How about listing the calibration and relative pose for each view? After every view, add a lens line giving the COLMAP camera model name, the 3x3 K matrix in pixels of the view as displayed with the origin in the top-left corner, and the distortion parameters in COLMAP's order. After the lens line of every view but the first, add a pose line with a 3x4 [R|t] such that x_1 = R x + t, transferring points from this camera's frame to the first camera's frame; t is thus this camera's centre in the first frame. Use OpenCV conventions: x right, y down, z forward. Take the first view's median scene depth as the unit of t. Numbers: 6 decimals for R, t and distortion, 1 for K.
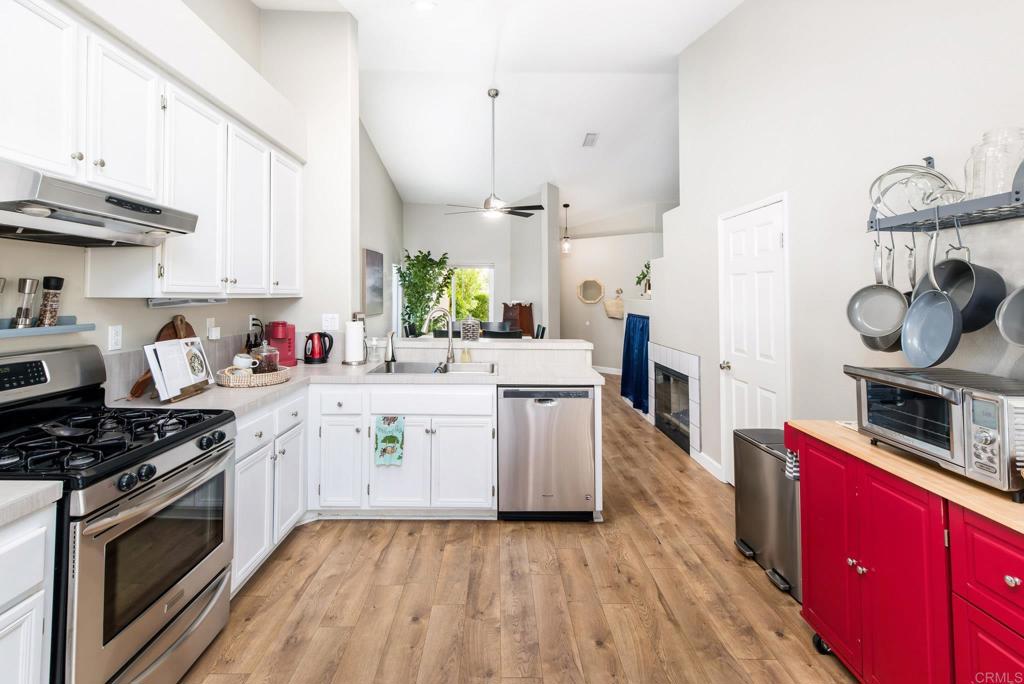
lens RADIAL K [[464.1, 0, 488.7], [0, 464.1, 284.2], [0, 0, 1]] dist [0.010175, 0.001346]
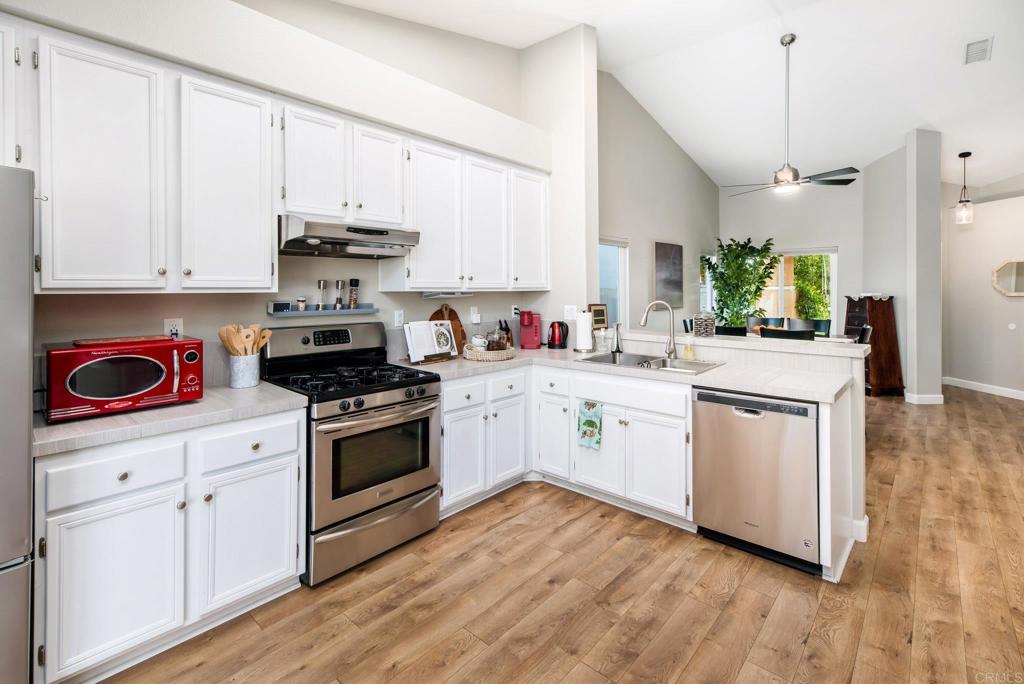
lens RADIAL K [[464.1, 0, 519.4], [0, 464.1, 291.3], [0, 0, 1]] dist [0.010175, 0.001346]
pose [[0.751931, -0.008053, -0.659193, 0.408417], [0.026561, 0.999484, 0.018087, 0.009633], [0.658706, -0.031109, 0.751757, 0.115683]]
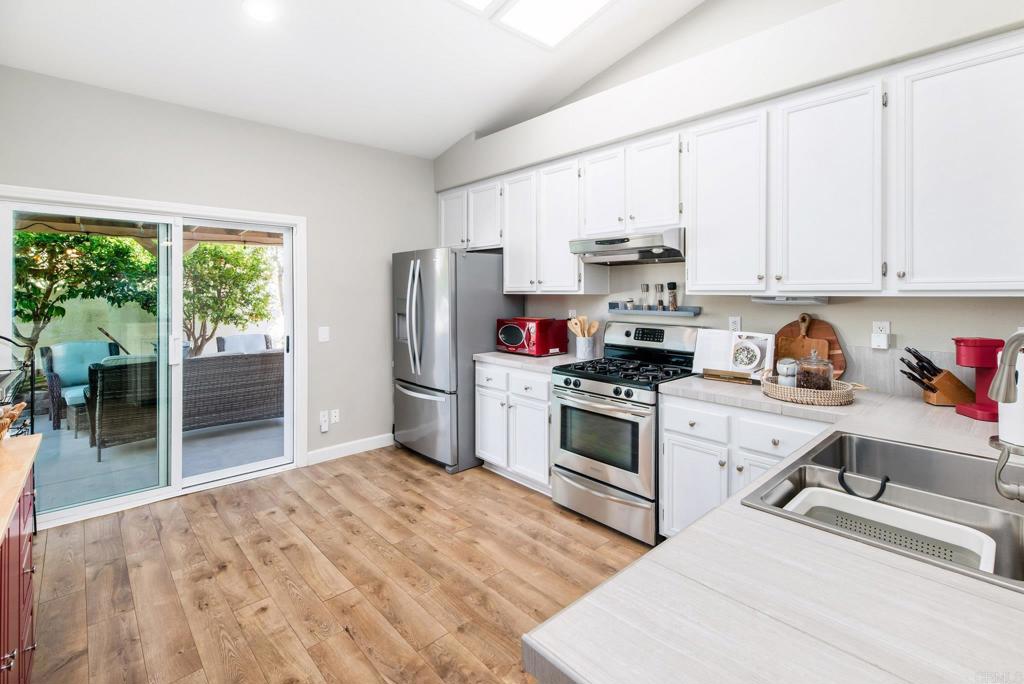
lens RADIAL K [[464.1, 0, 517.3], [0, 464.1, 295.4], [0, 0, 1]] dist [0.010175, 0.001346]
pose [[-0.720587, -0.005801, -0.693341, 0.462937], [0.010343, 0.999764, -0.019114, 0.041745], [0.693288, -0.020944, -0.720356, 1.300538]]
